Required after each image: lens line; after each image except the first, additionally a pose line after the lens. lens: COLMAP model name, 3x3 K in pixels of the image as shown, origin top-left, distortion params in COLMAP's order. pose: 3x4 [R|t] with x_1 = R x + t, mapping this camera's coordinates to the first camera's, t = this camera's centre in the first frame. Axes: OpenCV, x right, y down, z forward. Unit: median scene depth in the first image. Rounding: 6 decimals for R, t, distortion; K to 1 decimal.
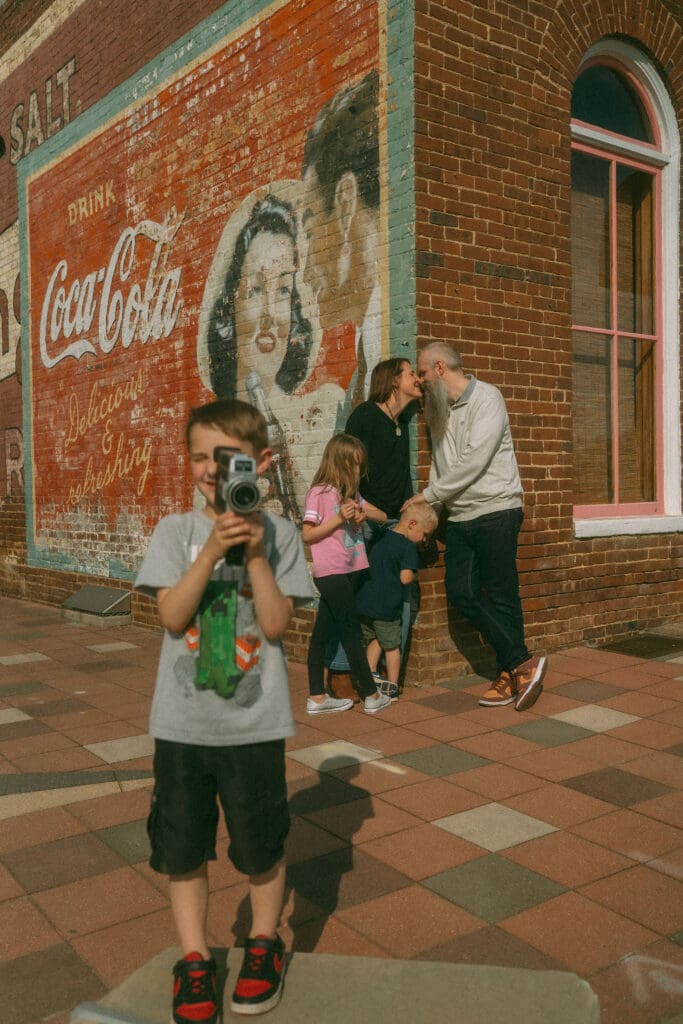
lens RADIAL K [[933.8, 0, 300.3], [0, 933.8, 487.8], [0, 0, 1]] dist [0.008875, 0.190758]
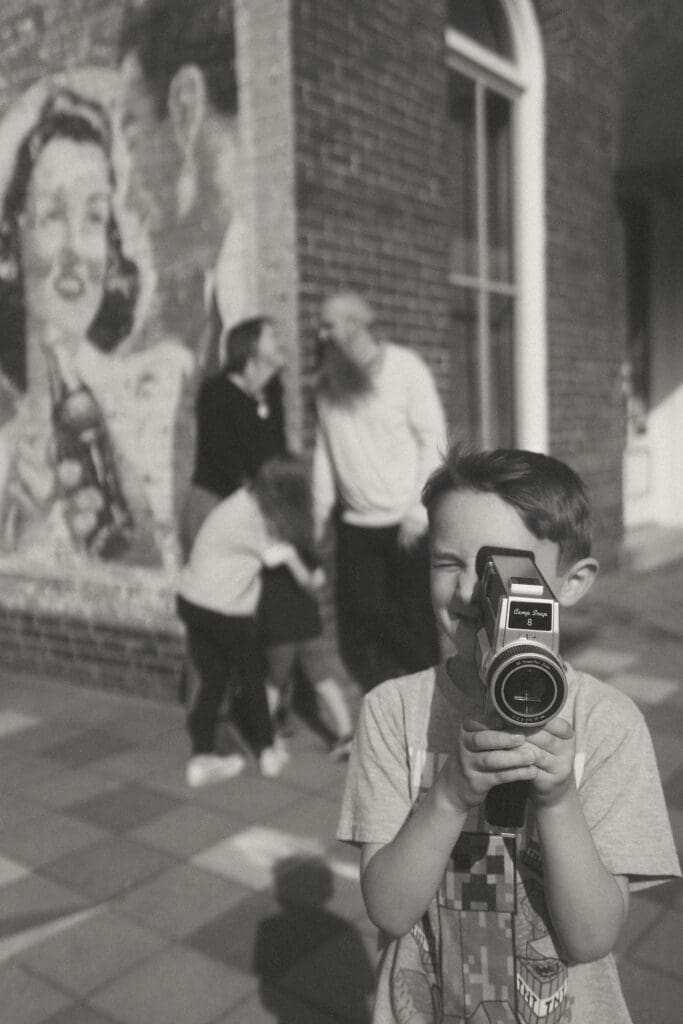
lens RADIAL K [[978.3, 0, 297.2], [0, 978.3, 511.8], [0, 0, 1]] dist [-0.002252, 0.099275]
pose [[0.958670, -0.045820, 0.280807, -0.103019], [0.022248, 0.995998, 0.086565, -0.039881], [-0.283649, -0.076740, 0.955853, 0.174739]]
